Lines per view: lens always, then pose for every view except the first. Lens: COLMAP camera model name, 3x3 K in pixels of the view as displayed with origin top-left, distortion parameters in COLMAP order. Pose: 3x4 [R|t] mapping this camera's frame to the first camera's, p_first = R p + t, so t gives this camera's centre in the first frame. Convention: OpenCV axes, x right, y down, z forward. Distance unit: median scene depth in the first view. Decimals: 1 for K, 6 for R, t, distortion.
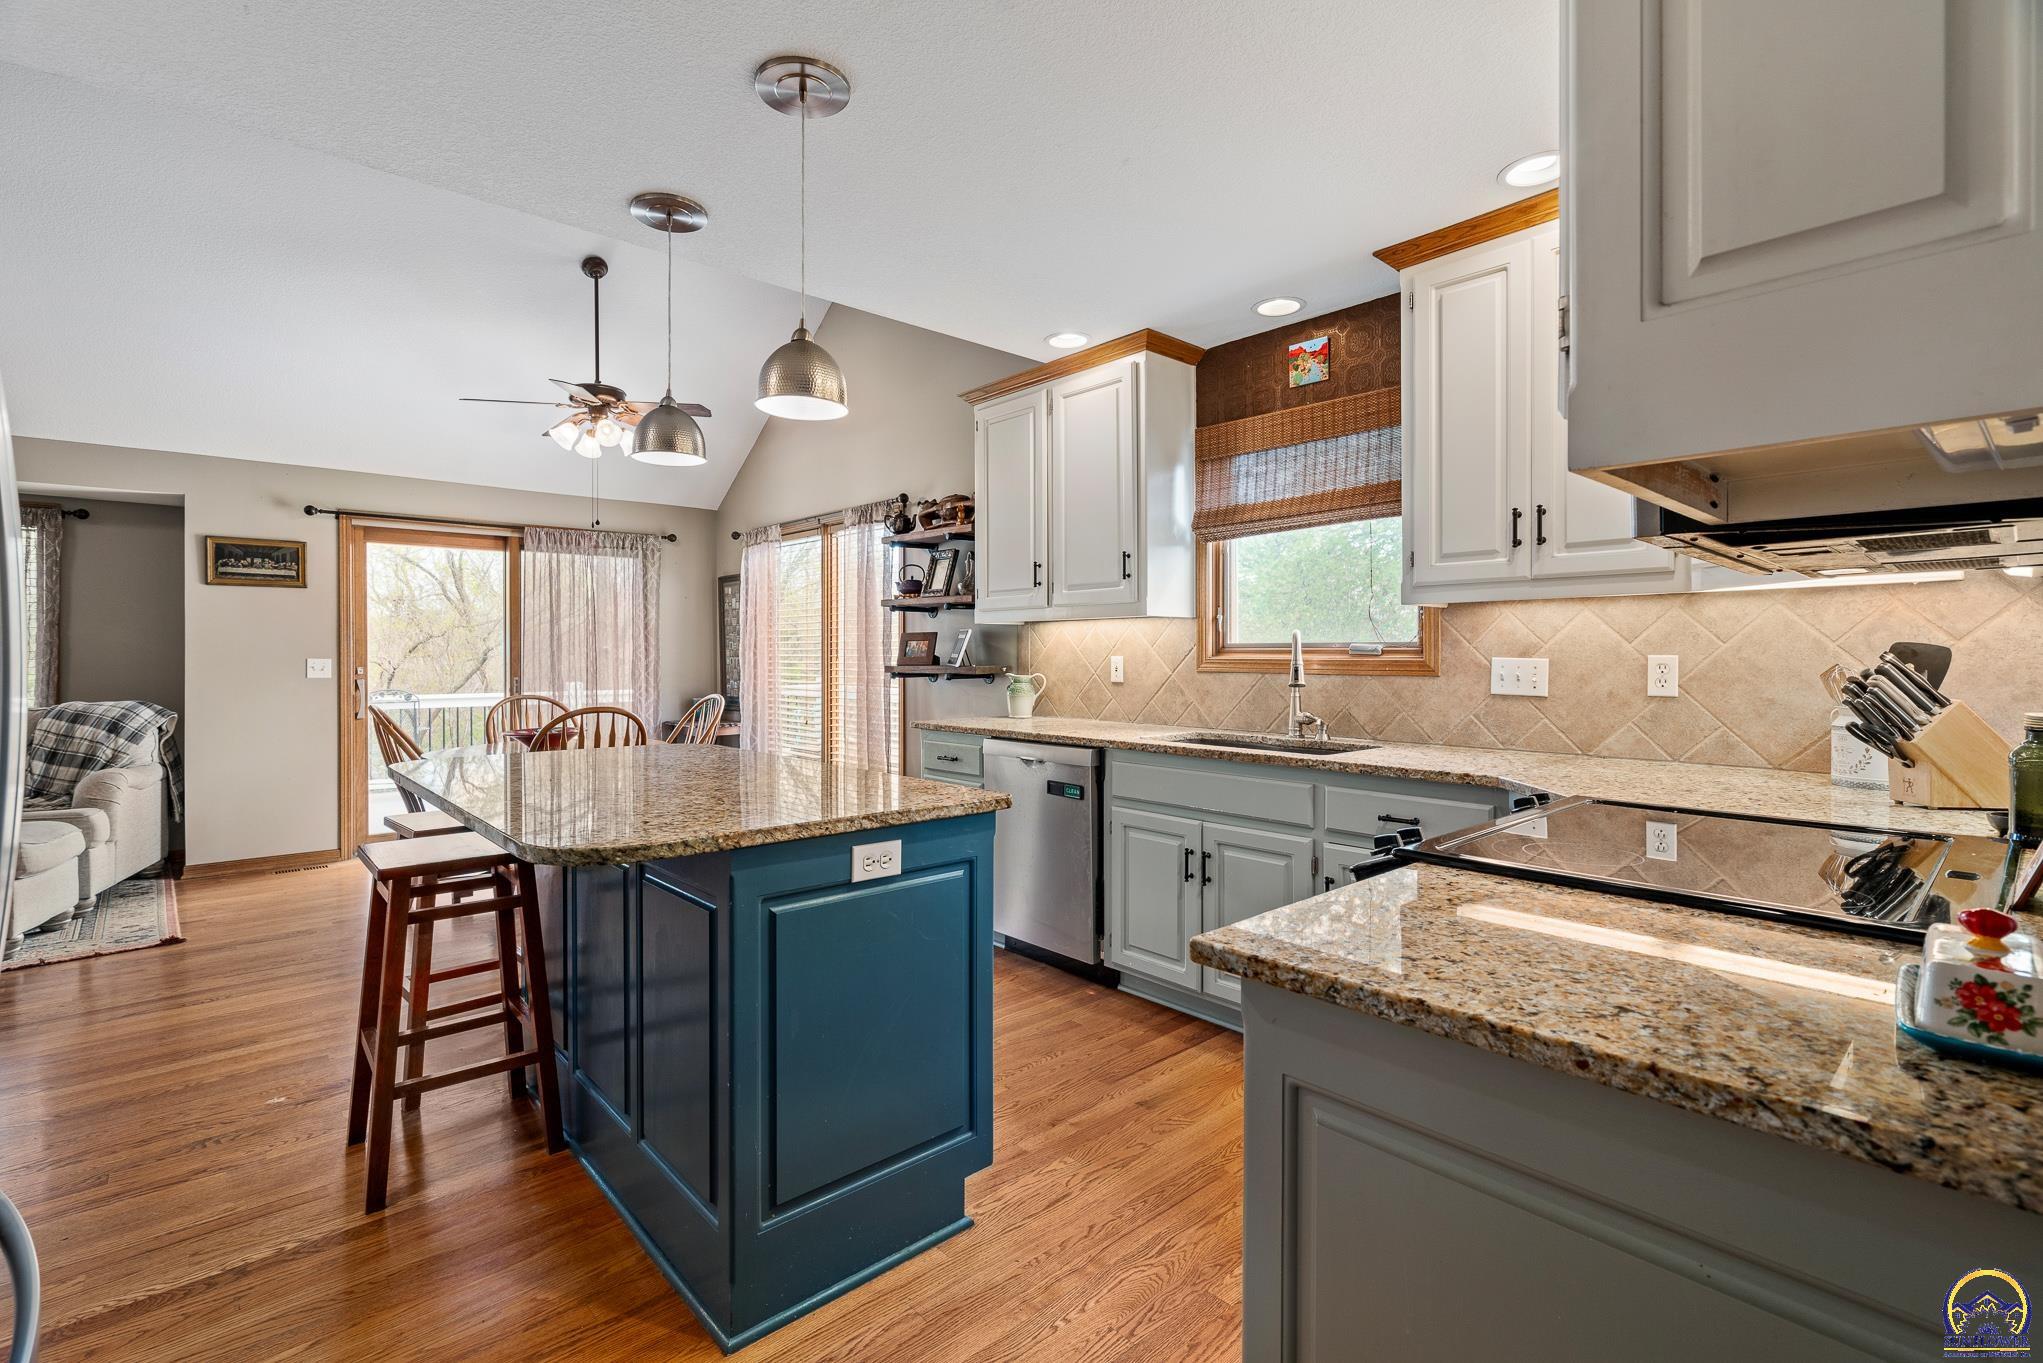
lens RADIAL K [[930.6, 0, 1001.6], [0, 930.6, 657.5], [0, 0, 1]] dist [0.003159, 0.000113]
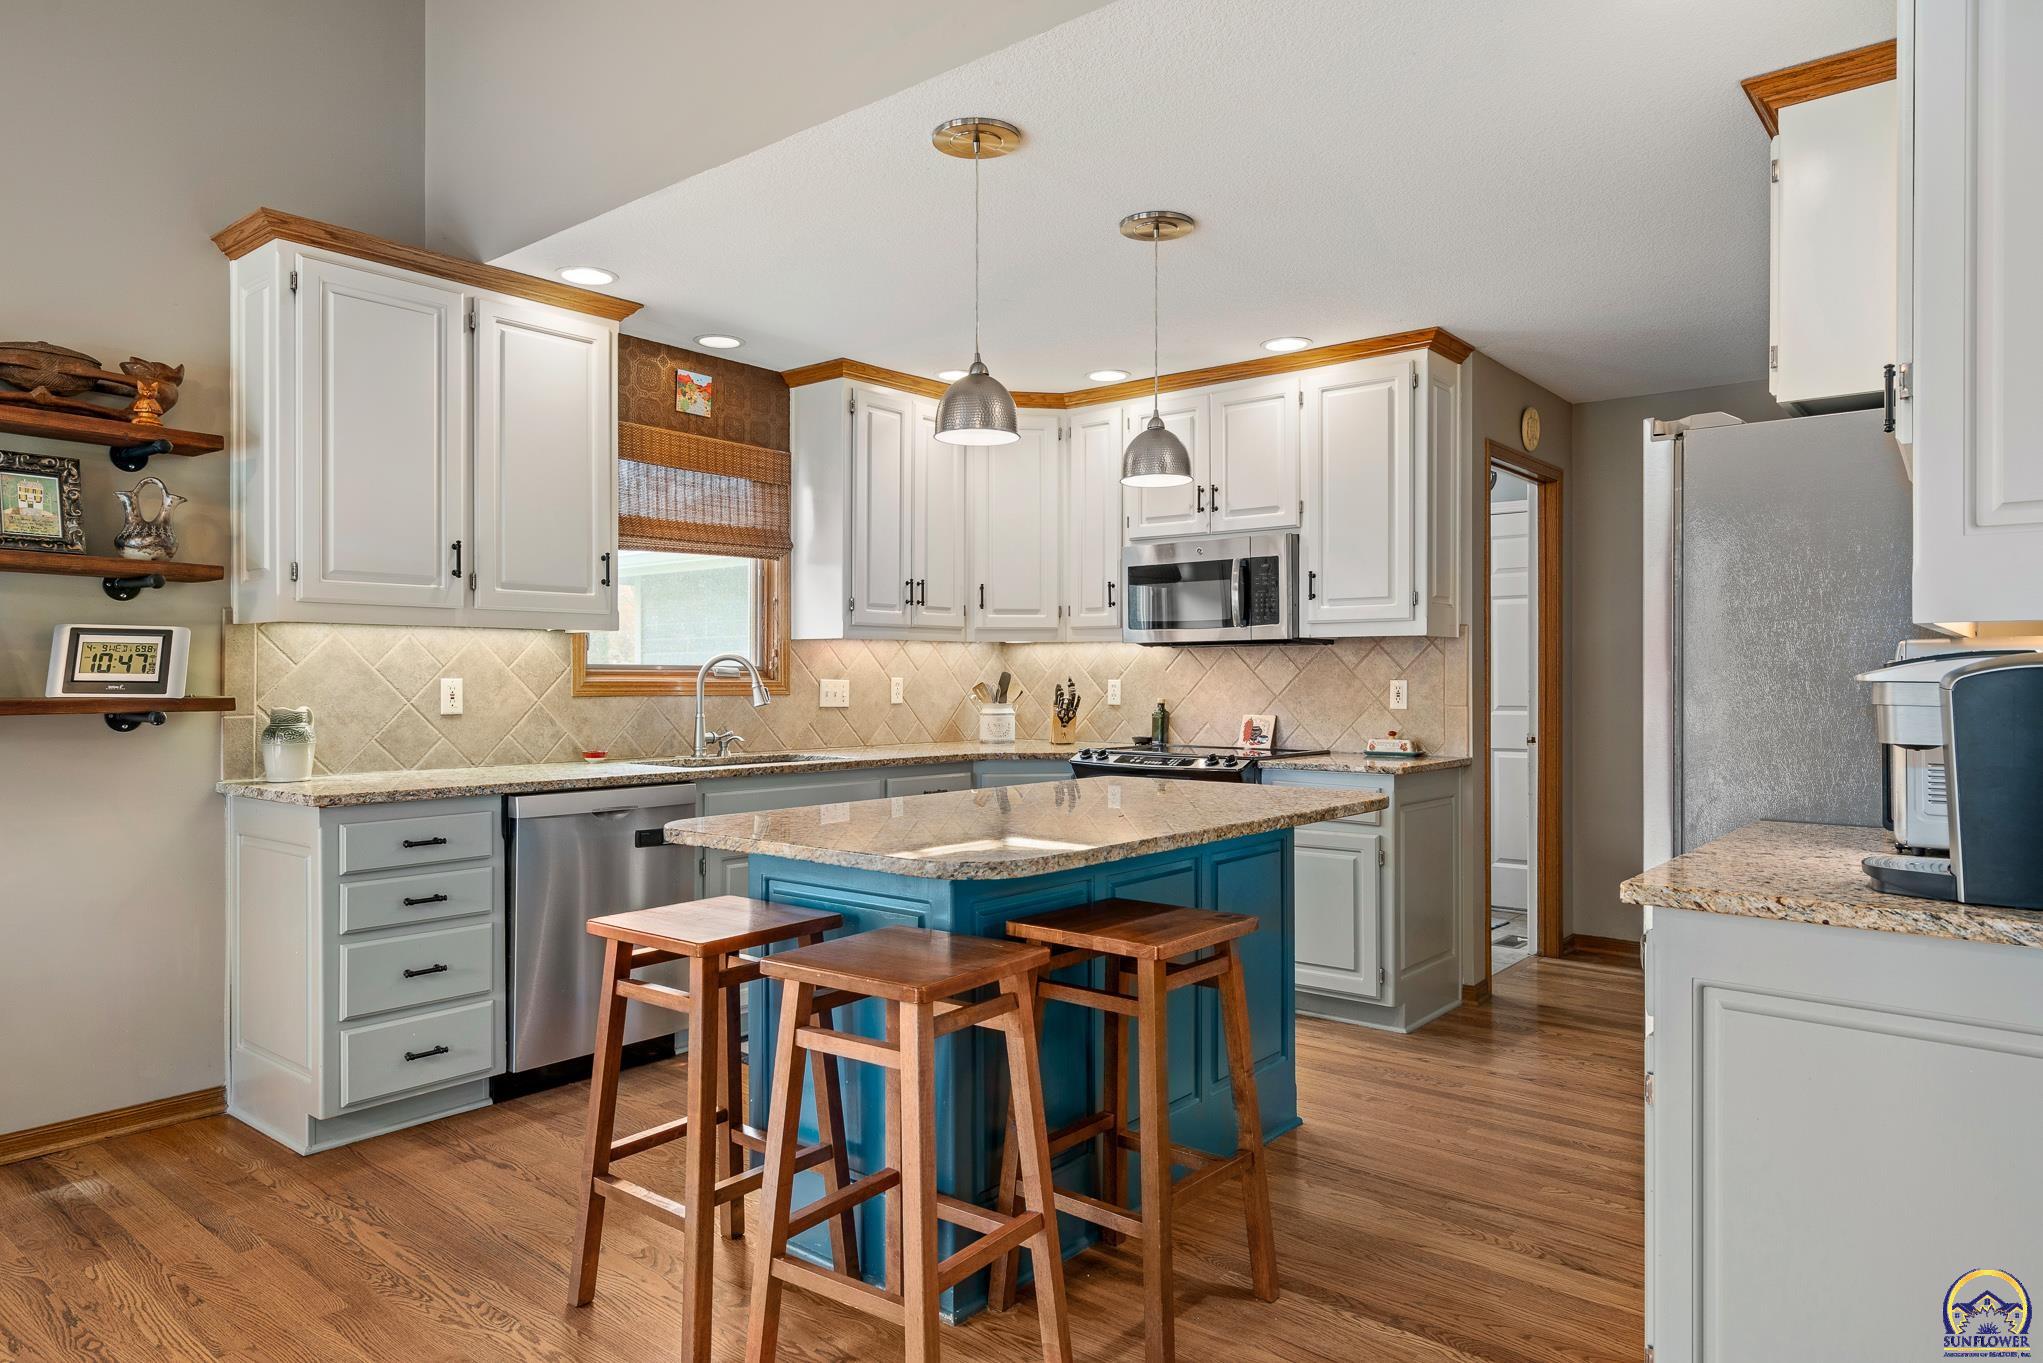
lens RADIAL K [[1257.2, 0, 1021.5], [0, 1257.2, 681.5], [0, 0, 1]] dist [-0.002761, -0.001172]
pose [[-0.165842, -0.004385, 0.986143, -0.751386], [-0.000684, 0.999990, 0.004331, -0.002665], [-0.986152, 0.000043, -0.165844, 0.592400]]
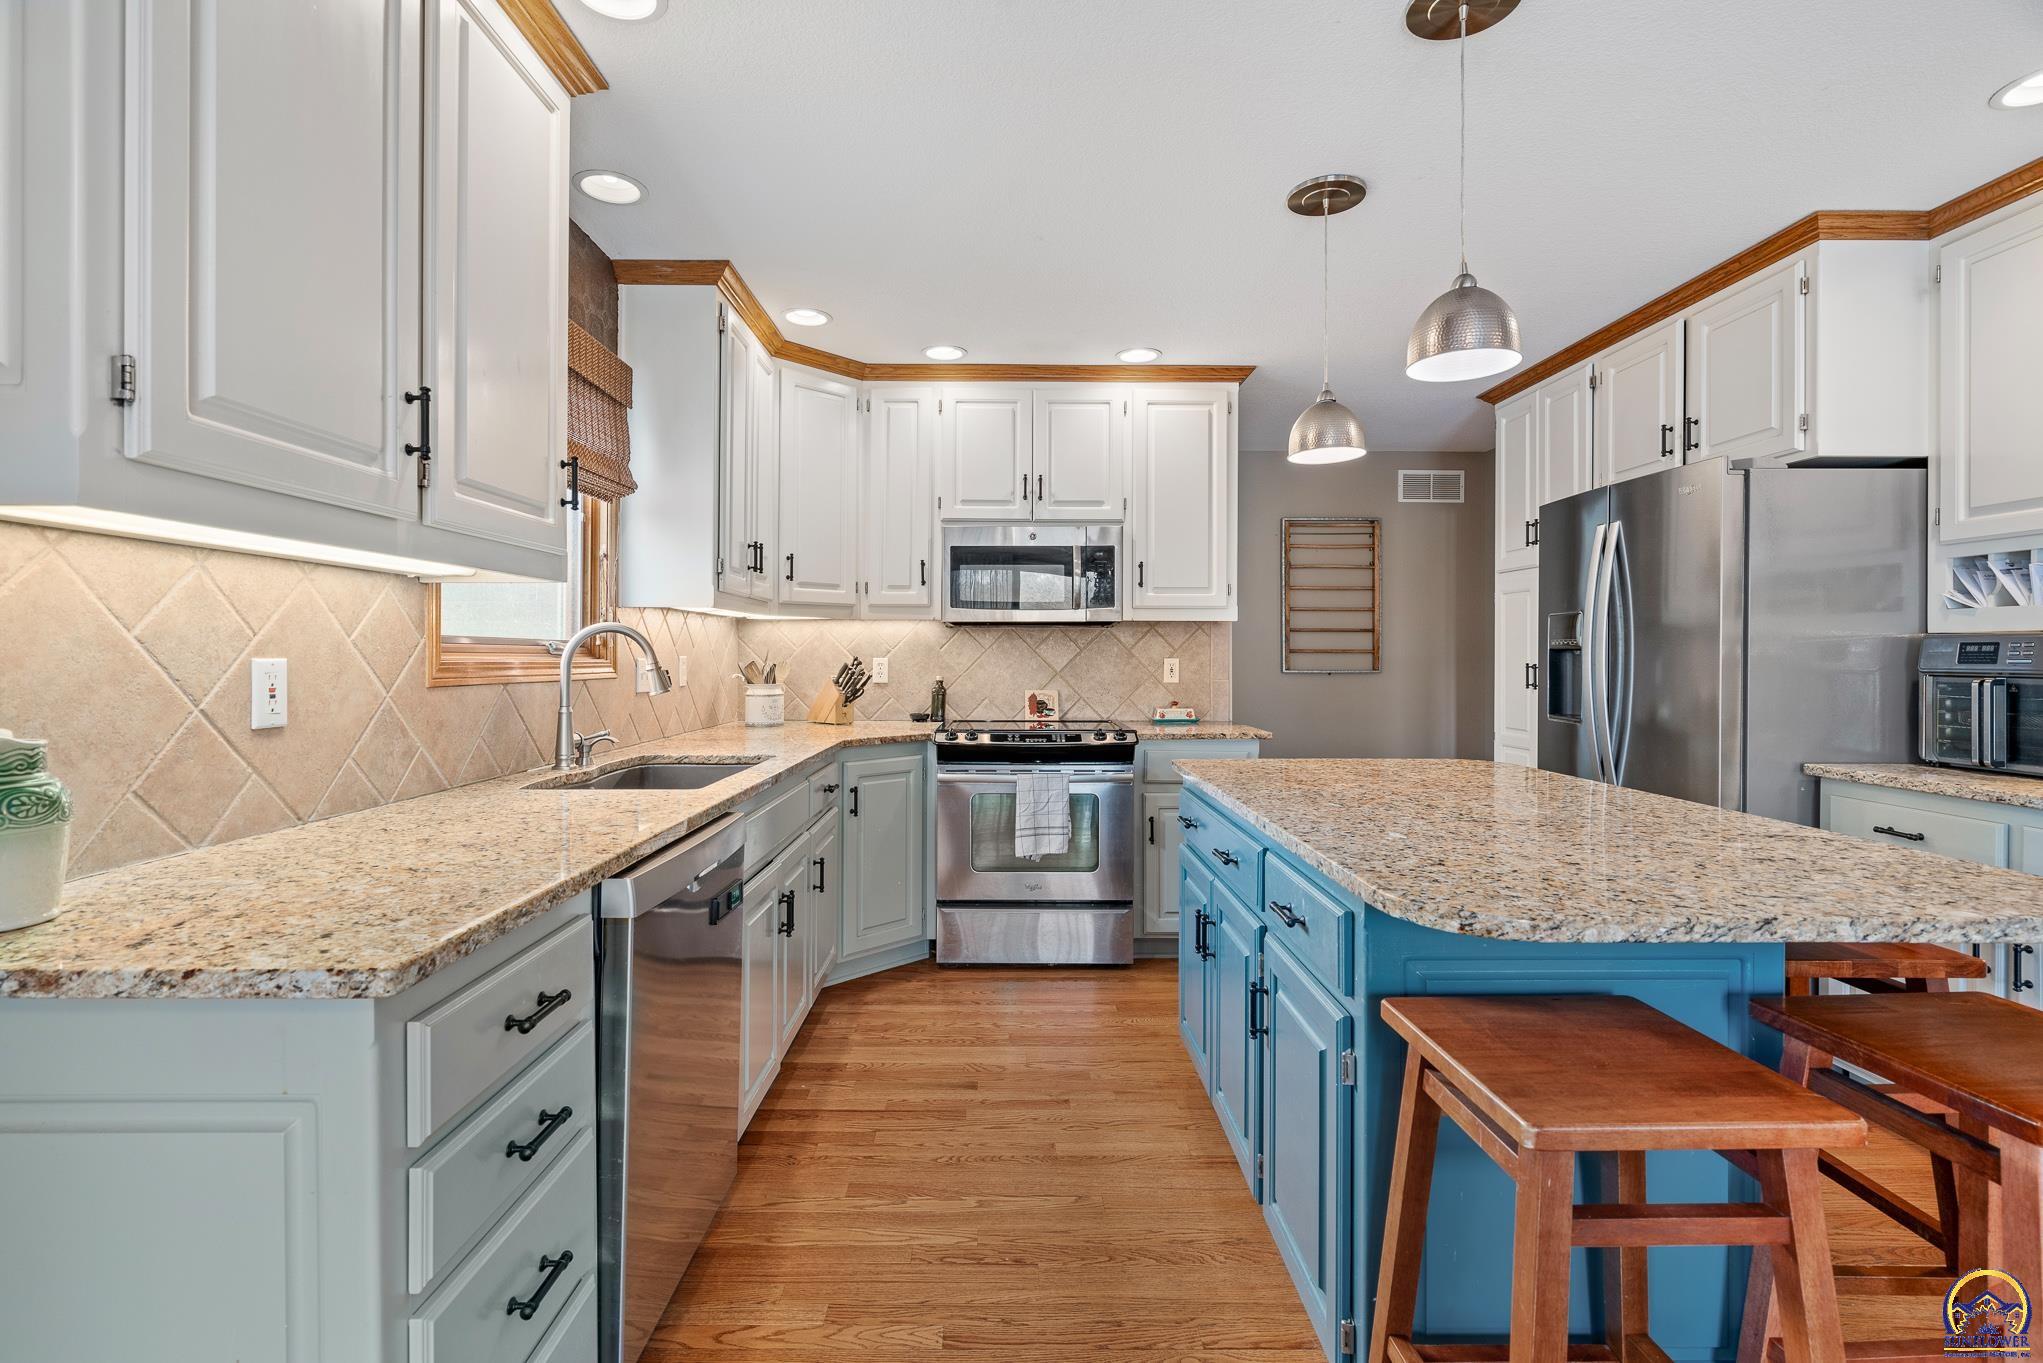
lens RADIAL K [[931.6, 0, 1009.8], [0, 931.6, 648.0], [0, 0, 1]] dist [-0.002524, 0.000008]
pose [[-0.756906, 0.003019, 0.653516, -0.283893], [-0.002126, 0.999973, -0.007082, -0.002616], [-0.653520, -0.006750, -0.756879, 0.891318]]
